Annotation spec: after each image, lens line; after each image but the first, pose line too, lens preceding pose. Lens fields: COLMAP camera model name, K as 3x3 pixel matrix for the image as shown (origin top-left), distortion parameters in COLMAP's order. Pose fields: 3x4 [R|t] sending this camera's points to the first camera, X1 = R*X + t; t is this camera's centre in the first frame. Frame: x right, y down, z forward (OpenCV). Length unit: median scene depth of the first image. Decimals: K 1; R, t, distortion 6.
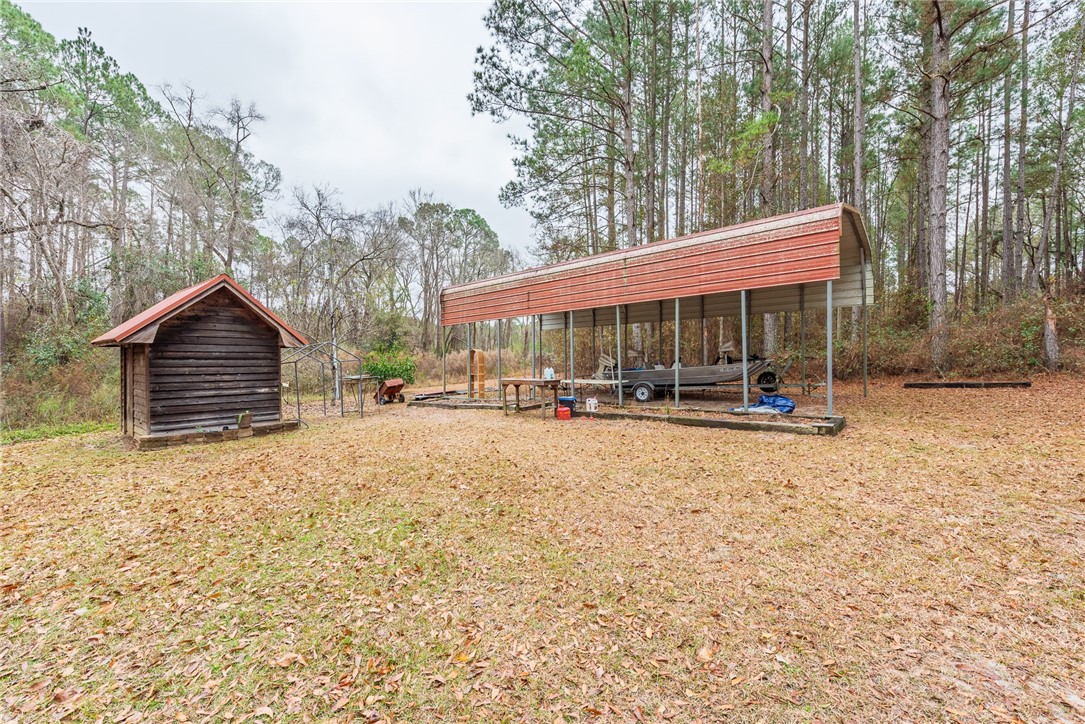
lens RADIAL K [[425.8, 0, 533.8], [0, 425.8, 359.5], [0, 0, 1]] dist [-0.000359, 0.000150]
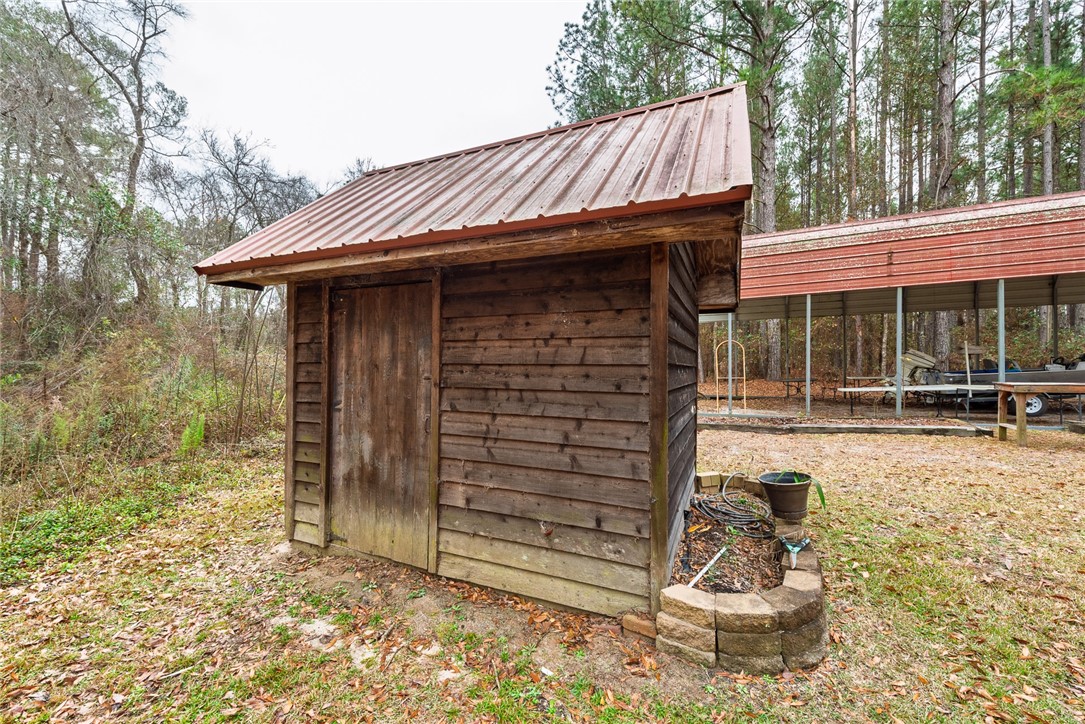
lens RADIAL K [[425.8, 0, 533.8], [0, 425.8, 359.5], [0, 0, 1]] dist [-0.000359, 0.000150]
pose [[0.964256, 0.017696, 0.264381, -0.520820], [-0.012287, 0.999680, -0.022101, 0.022370], [-0.264688, 0.018063, 0.964165, 0.363008]]
